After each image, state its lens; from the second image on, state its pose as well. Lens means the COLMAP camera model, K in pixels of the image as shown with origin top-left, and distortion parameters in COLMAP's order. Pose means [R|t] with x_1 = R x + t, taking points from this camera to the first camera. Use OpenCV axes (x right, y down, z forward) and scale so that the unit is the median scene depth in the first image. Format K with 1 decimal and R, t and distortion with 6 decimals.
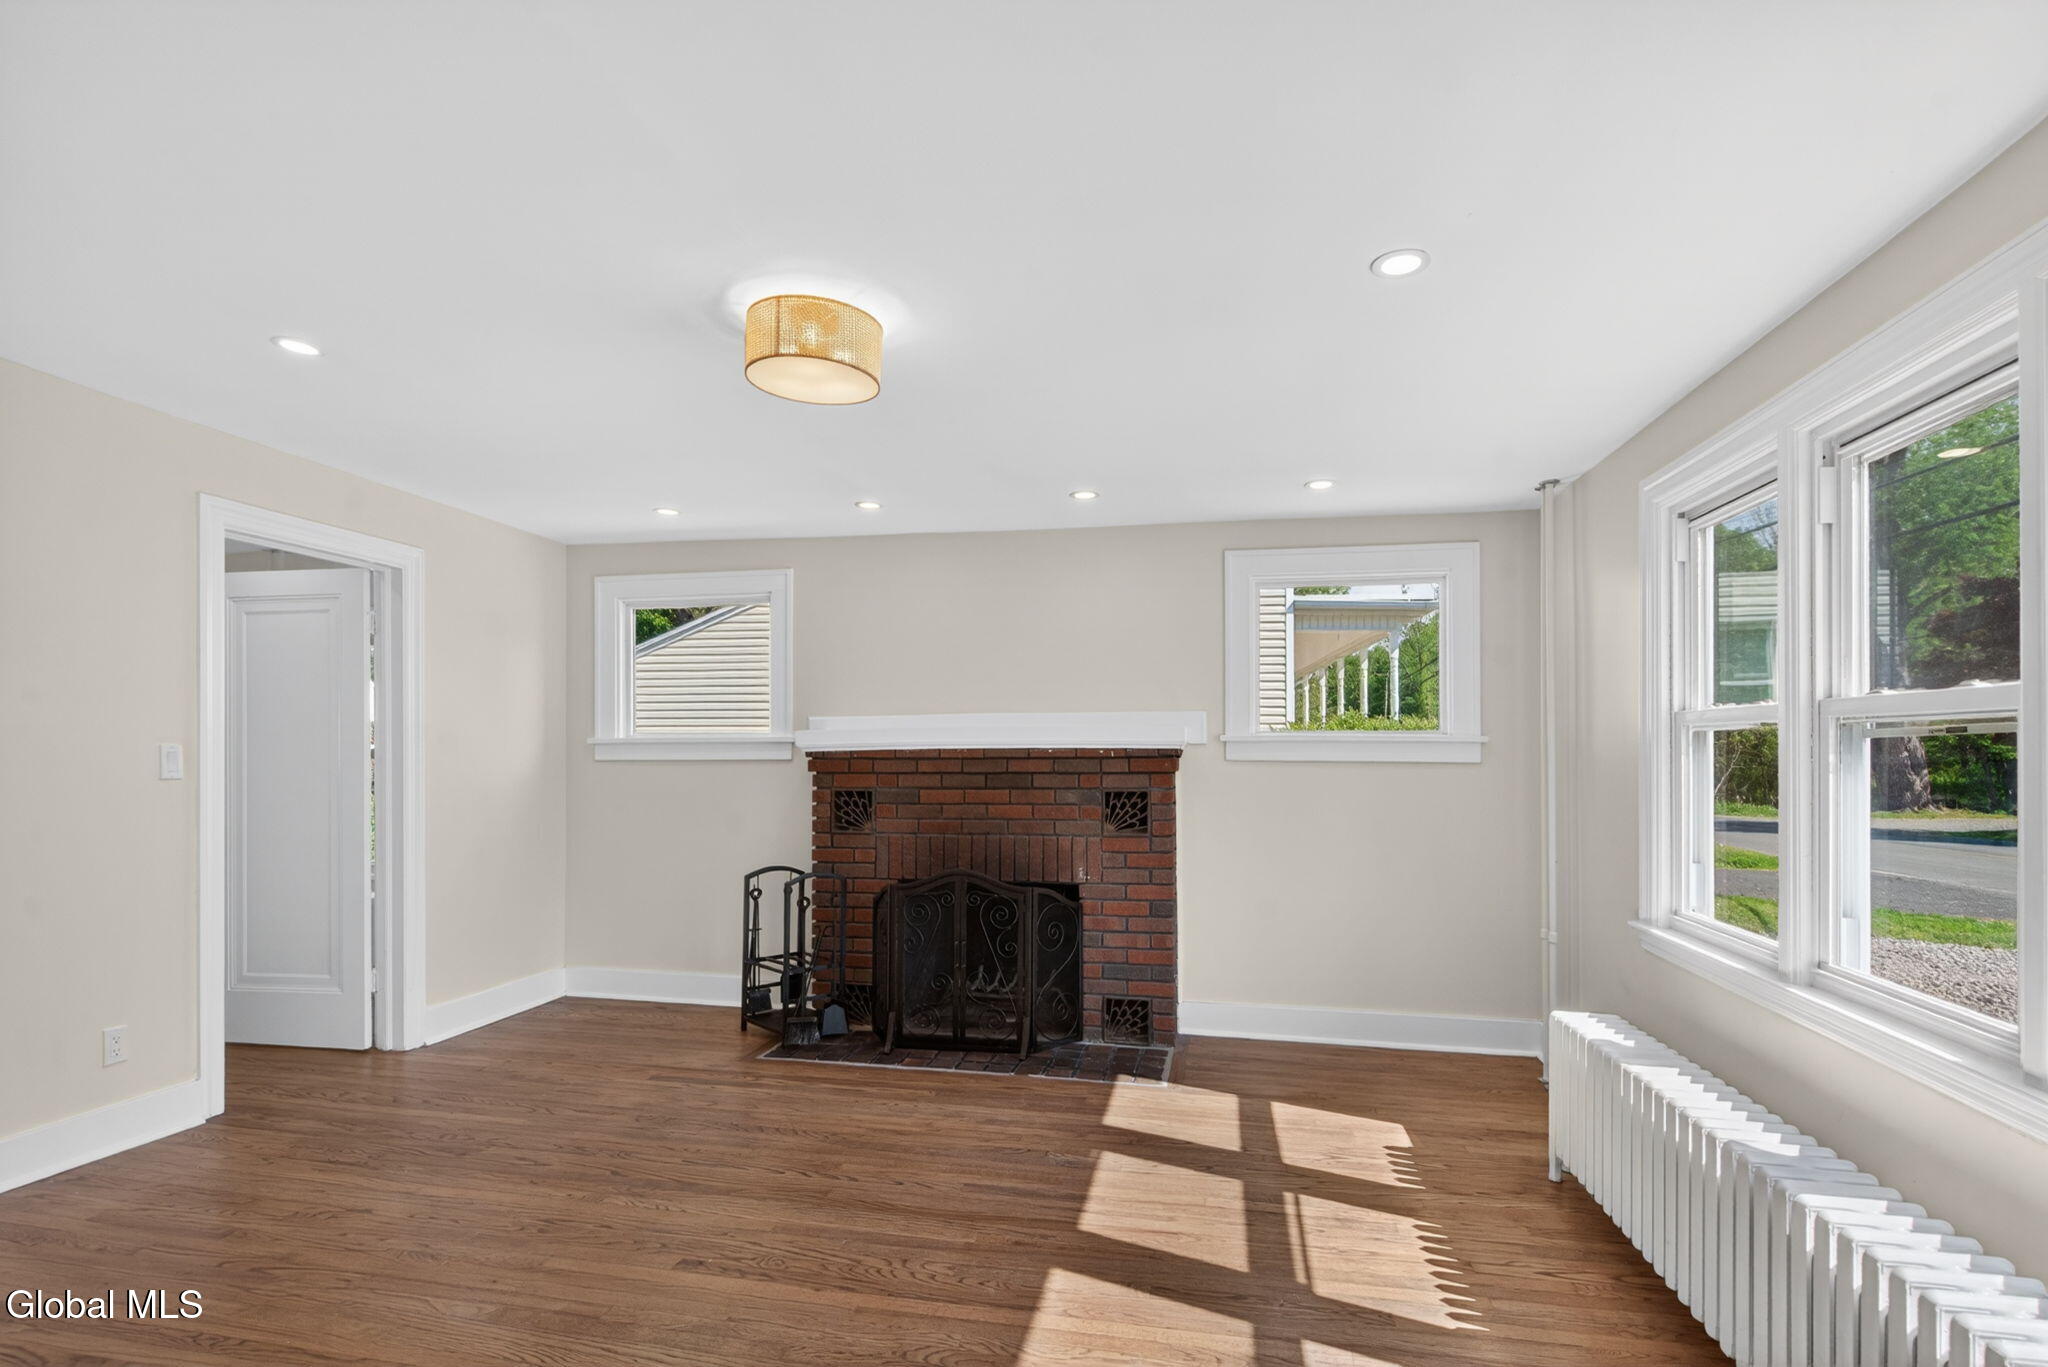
lens RADIAL K [[920.6, 0, 1053.7], [0, 920.6, 750.3], [0, 0, 1]] dist [0.000988, -0.000111]
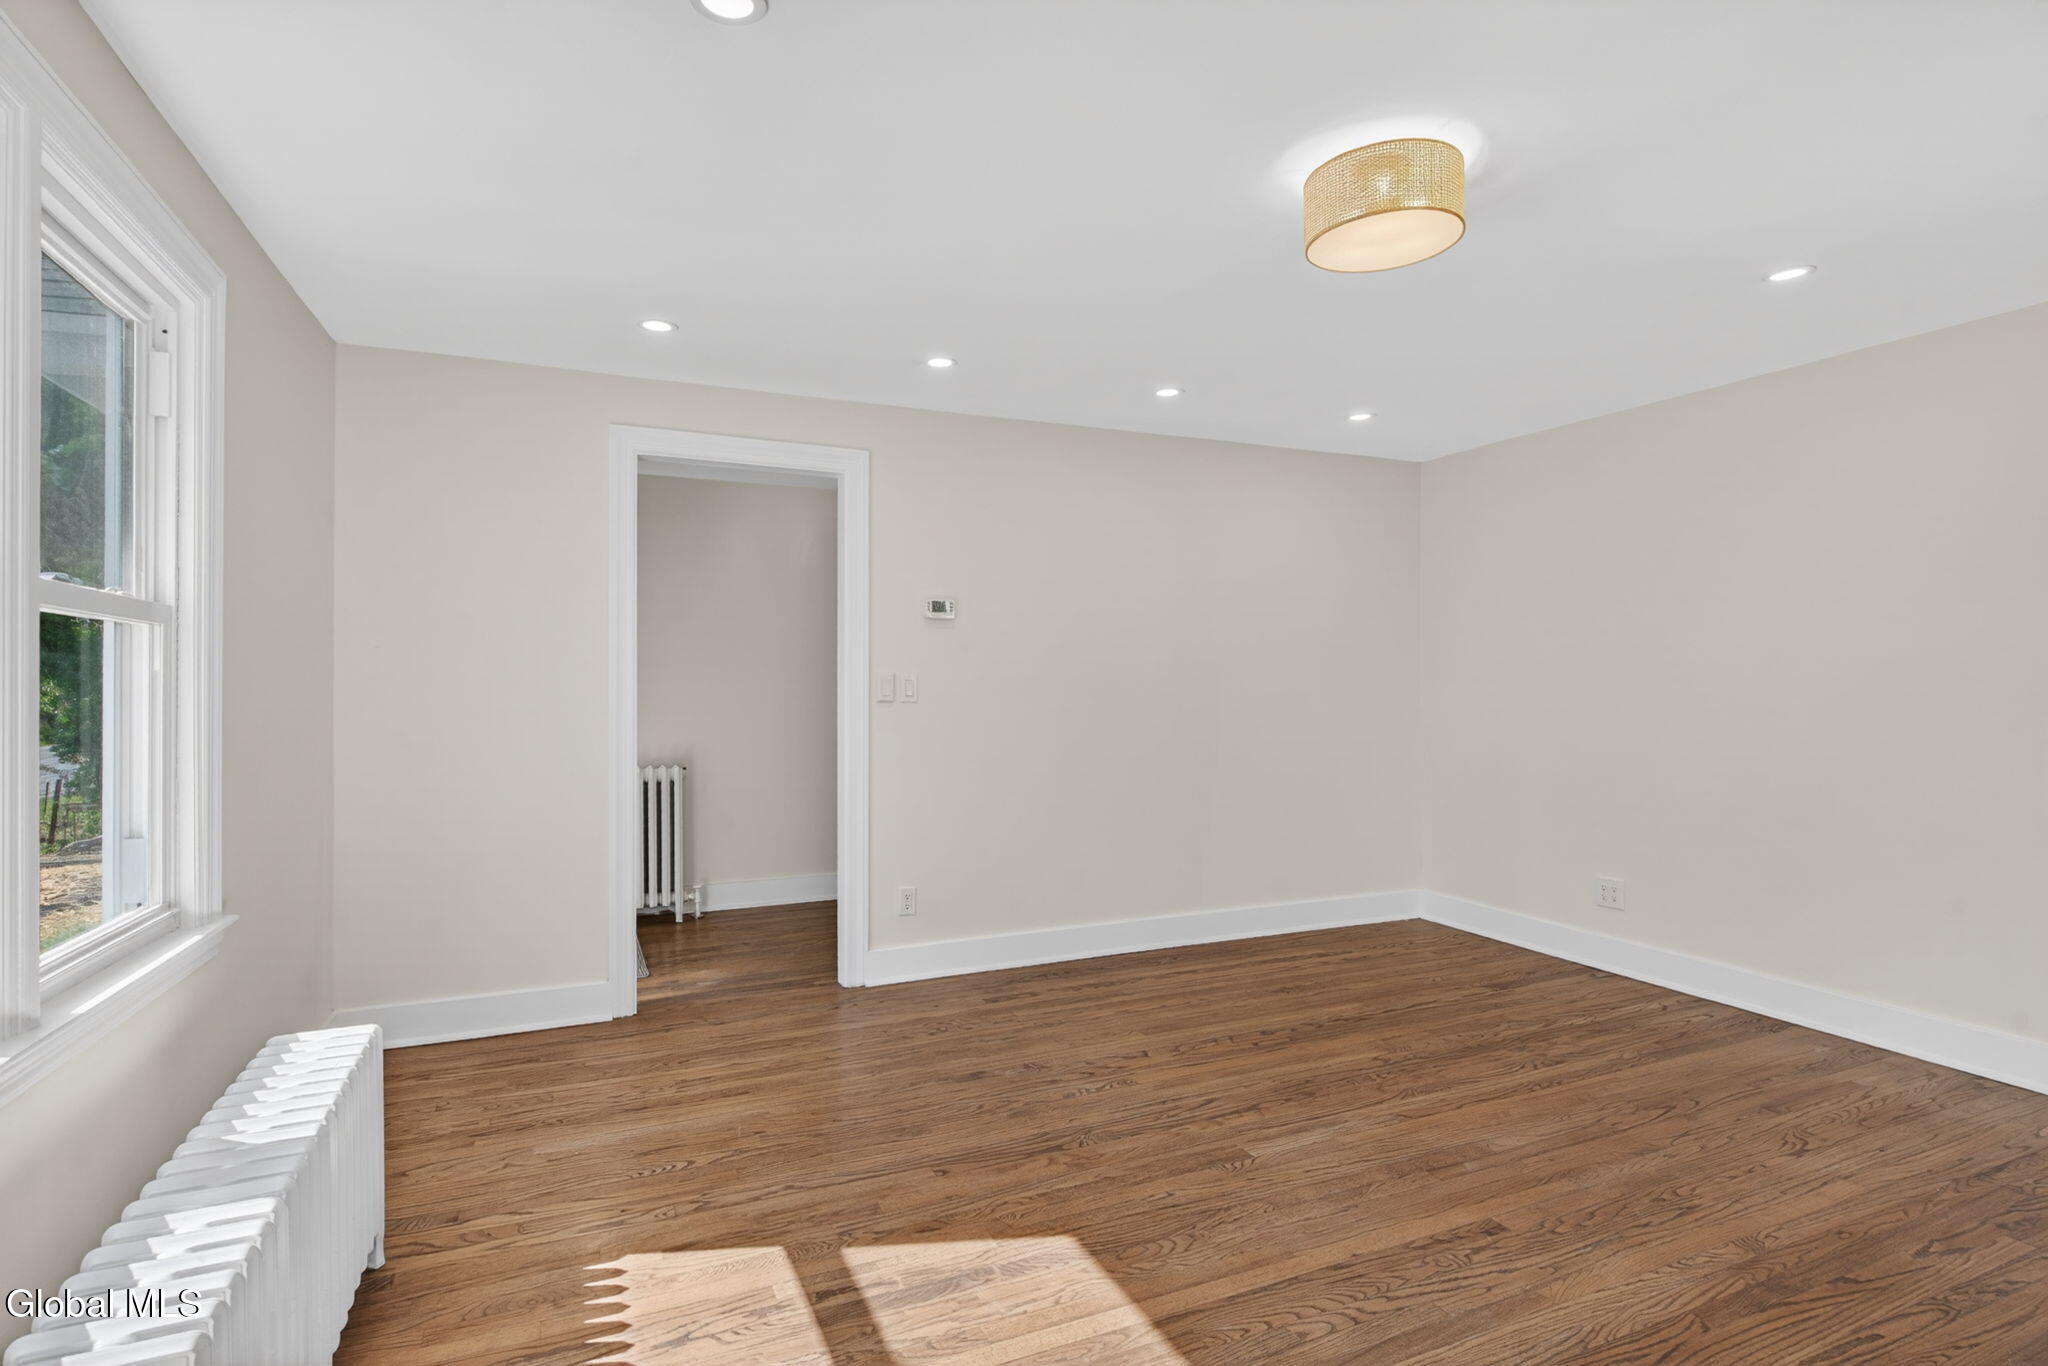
lens RADIAL K [[1063.8, 0, 1036.7], [0, 1063.8, 691.3], [0, 0, 1]] dist [0.002685, -0.000384]
pose [[-0.805637, 0.000129, -0.592410, 0.446026], [-0.003118, 0.999985, 0.004458, 0.018781], [0.592401, 0.005439, -0.805625, 1.192699]]
